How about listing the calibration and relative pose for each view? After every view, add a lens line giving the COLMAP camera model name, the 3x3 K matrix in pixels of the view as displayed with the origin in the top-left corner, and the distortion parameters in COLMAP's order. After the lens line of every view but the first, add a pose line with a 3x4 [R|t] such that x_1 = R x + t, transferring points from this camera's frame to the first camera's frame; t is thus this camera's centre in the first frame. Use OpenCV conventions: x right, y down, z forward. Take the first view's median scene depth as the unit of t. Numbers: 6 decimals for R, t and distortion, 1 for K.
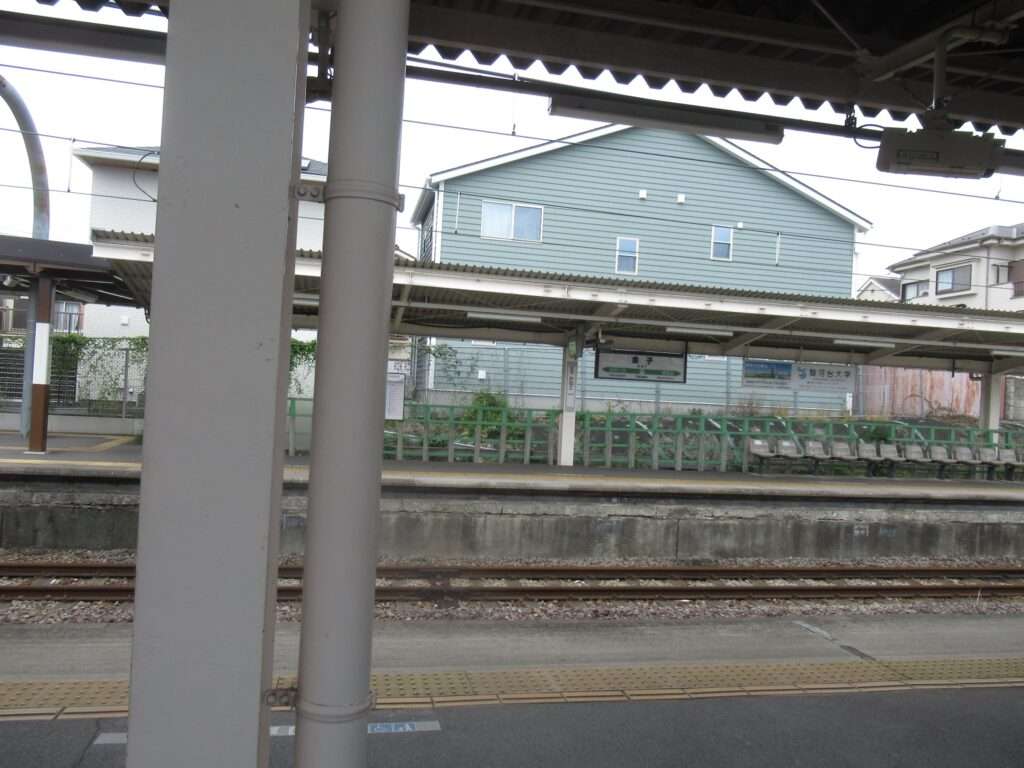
lens RADIAL K [[754.6, 0, 505.1], [0, 754.6, 394.8], [0, 0, 1]] dist [-0.002835, -0.000393]
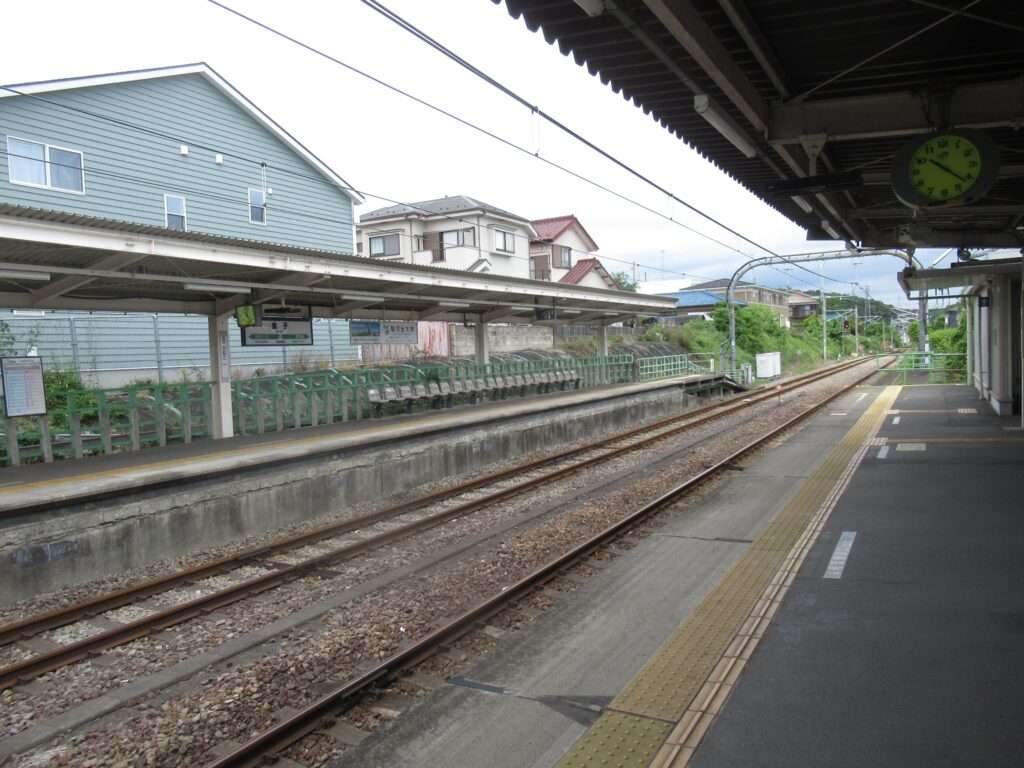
lens RADIAL K [[754.6, 0, 505.1], [0, 754.6, 394.8], [0, 0, 1]] dist [-0.002835, -0.000393]
pose [[0.658590, -0.116495, 0.743430, -0.391018], [0.068465, 0.993123, 0.094969, -0.028347], [-0.749381, -0.011647, 0.662037, 0.079422]]
